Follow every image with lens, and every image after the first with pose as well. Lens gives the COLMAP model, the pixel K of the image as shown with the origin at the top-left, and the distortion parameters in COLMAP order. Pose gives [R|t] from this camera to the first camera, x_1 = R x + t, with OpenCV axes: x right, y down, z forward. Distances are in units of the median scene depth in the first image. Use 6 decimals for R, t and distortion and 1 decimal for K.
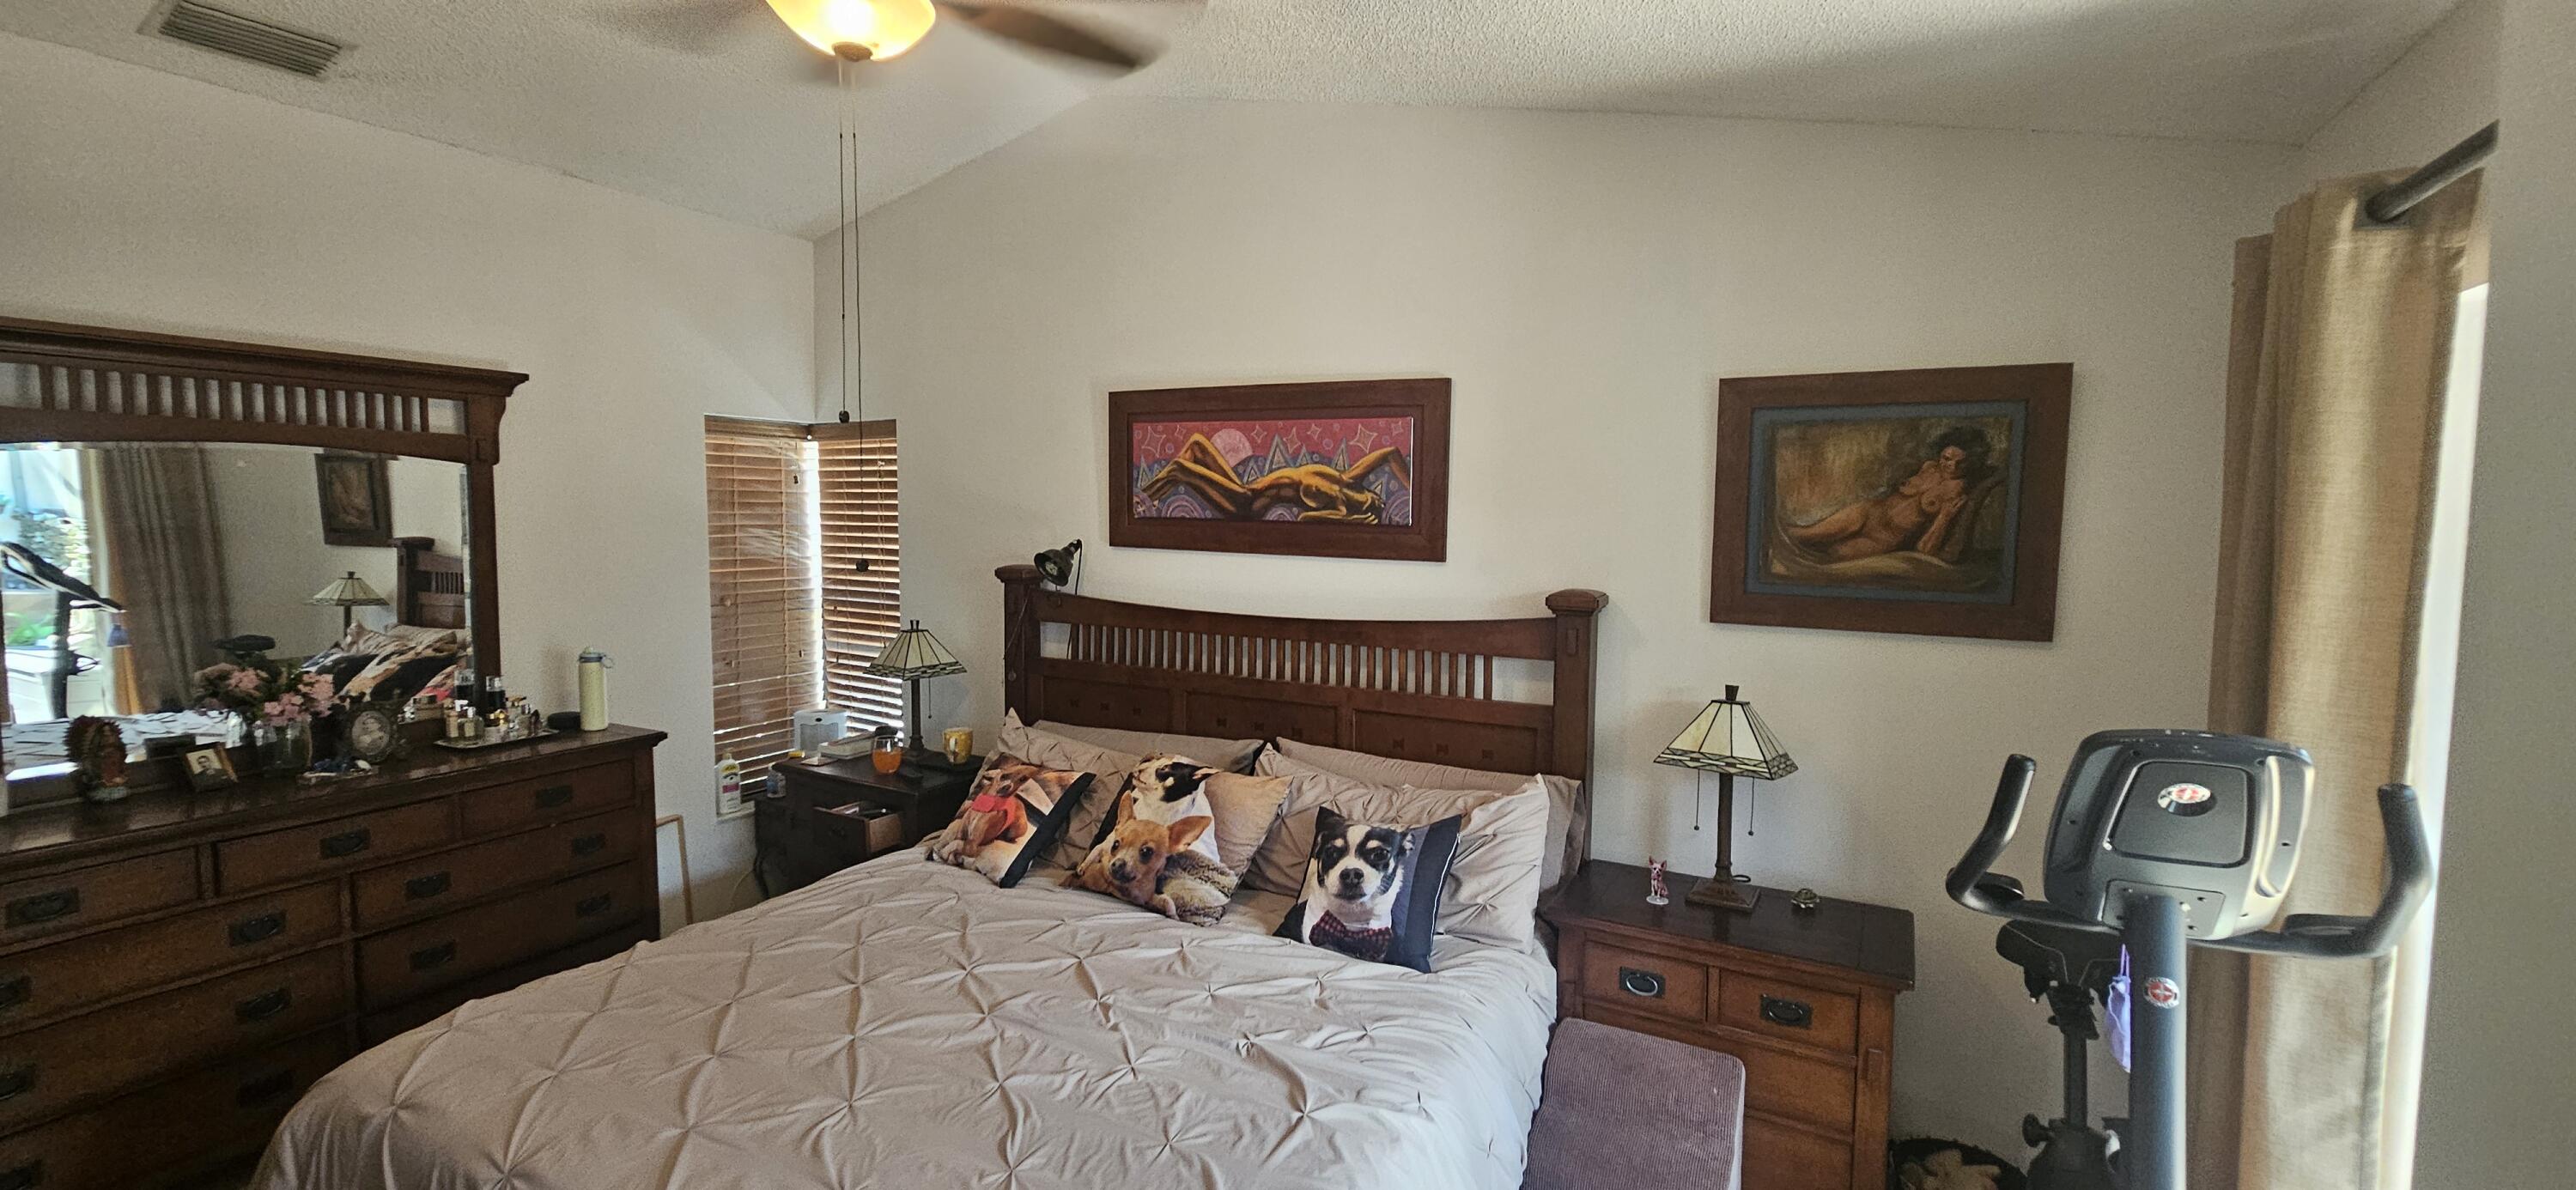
lens RADIAL K [[1061.7, 0, 1285.1], [0, 1061.7, 592.9], [0, 0, 1]] dist [-0.000869, 0.001585]
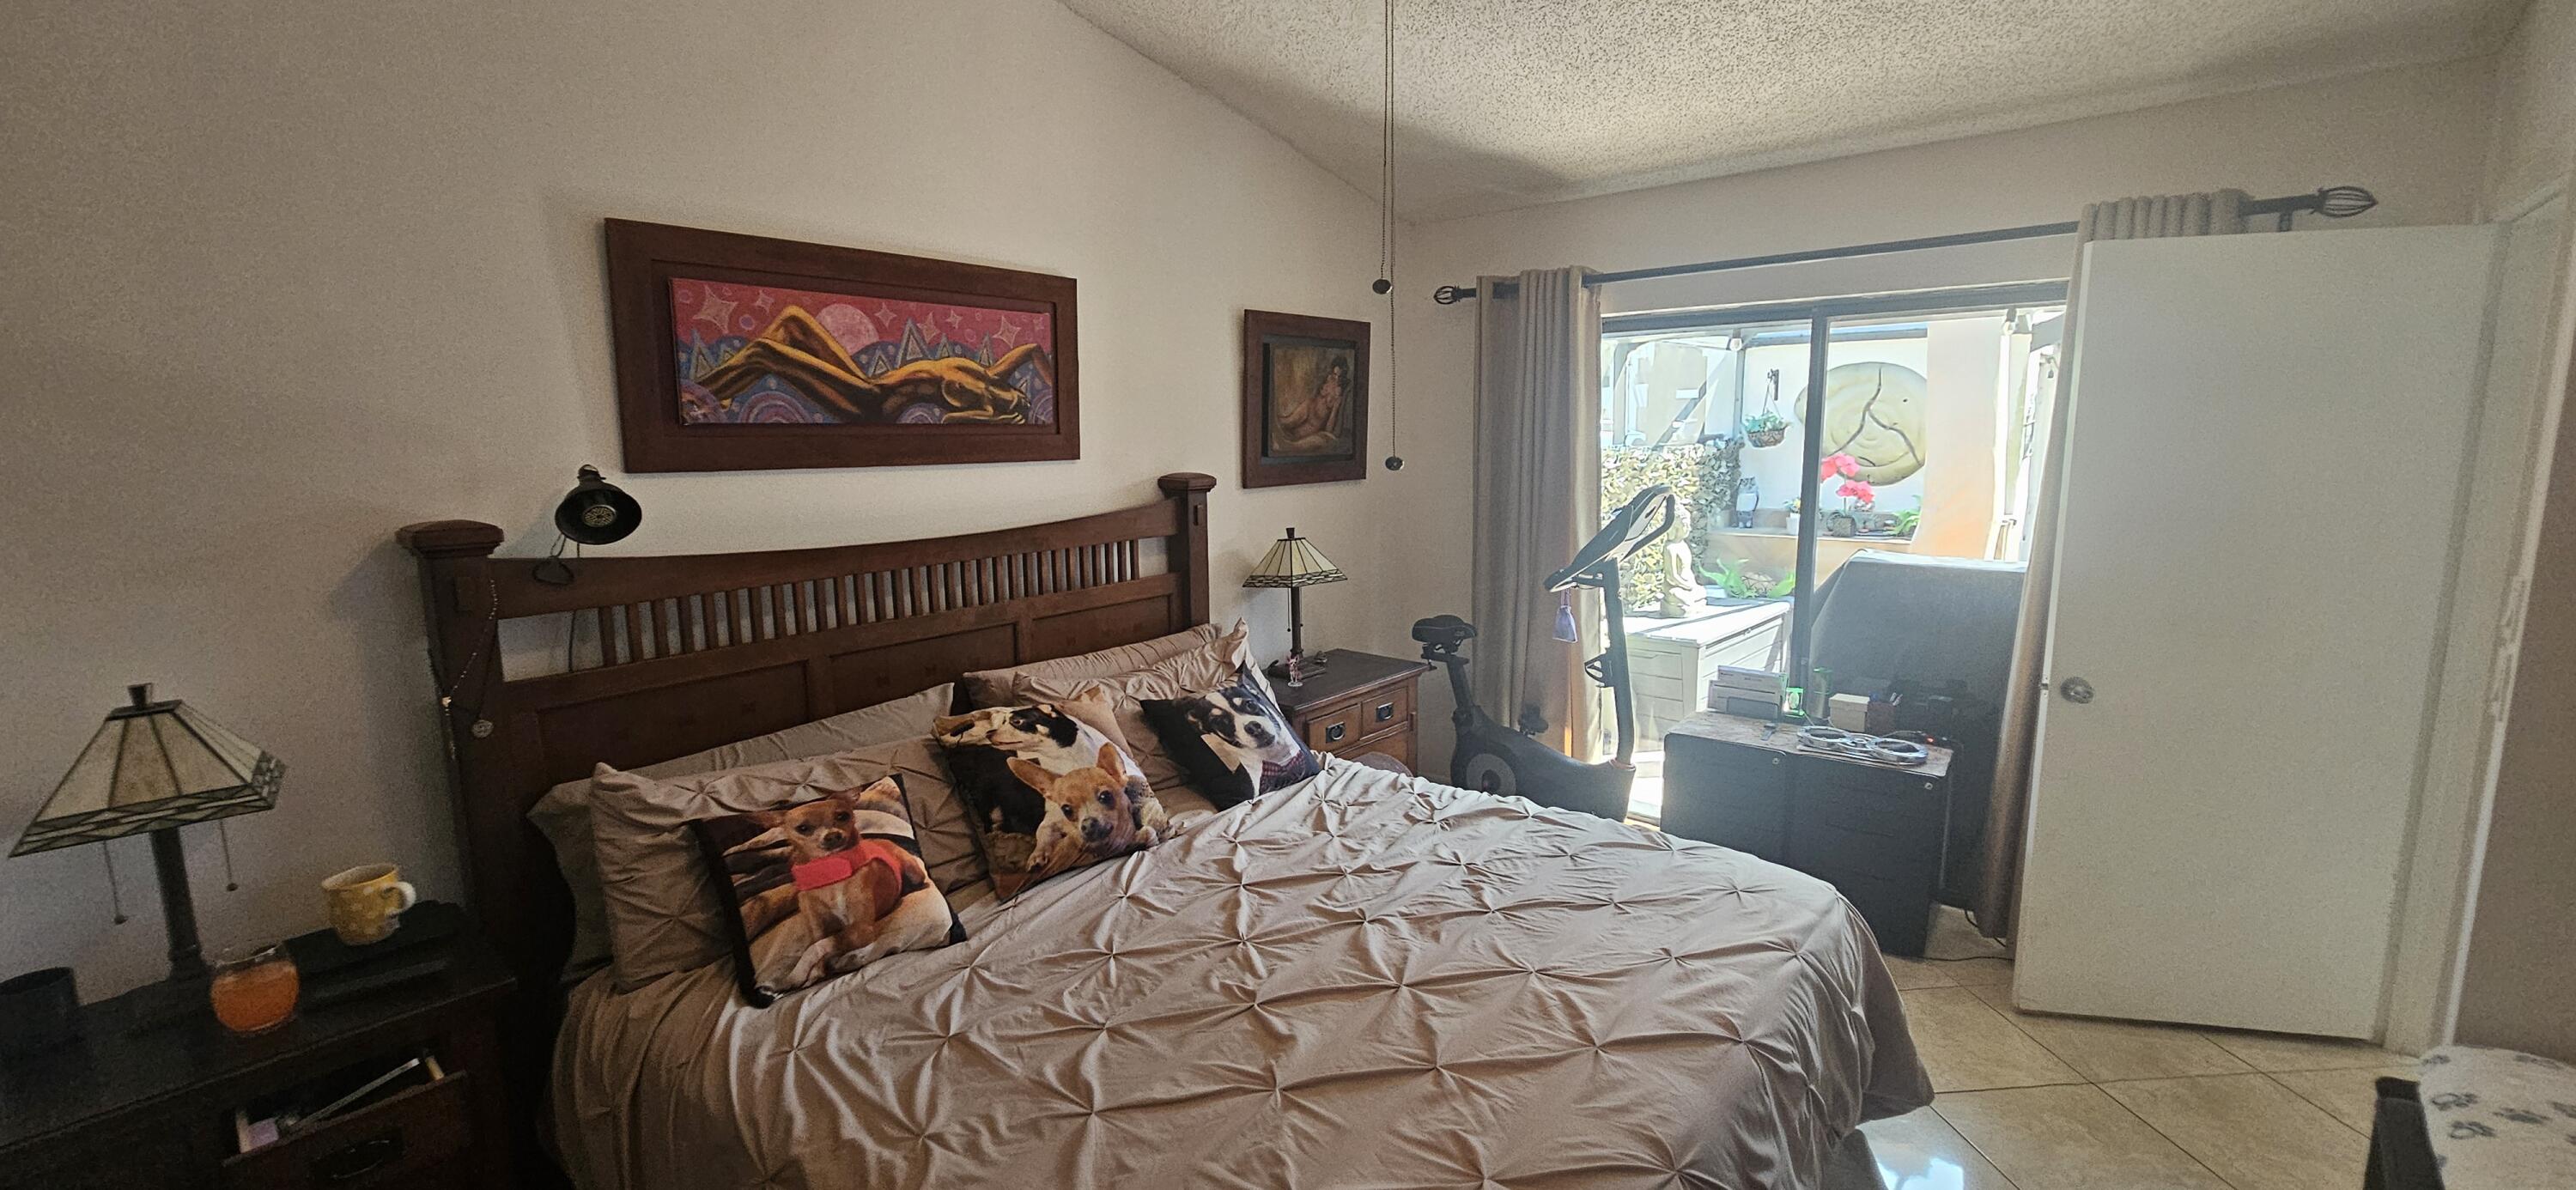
lens RADIAL K [[1061.7, 0, 1283.4], [0, 1061.7, 582.6], [0, 0, 1]] dist [-0.000869, 0.001585]
pose [[0.198905, -0.156905, 0.967377, -0.802643], [0.099015, 0.985267, 0.139448, -0.033983], [-0.975004, 0.068048, 0.211511, 0.572113]]
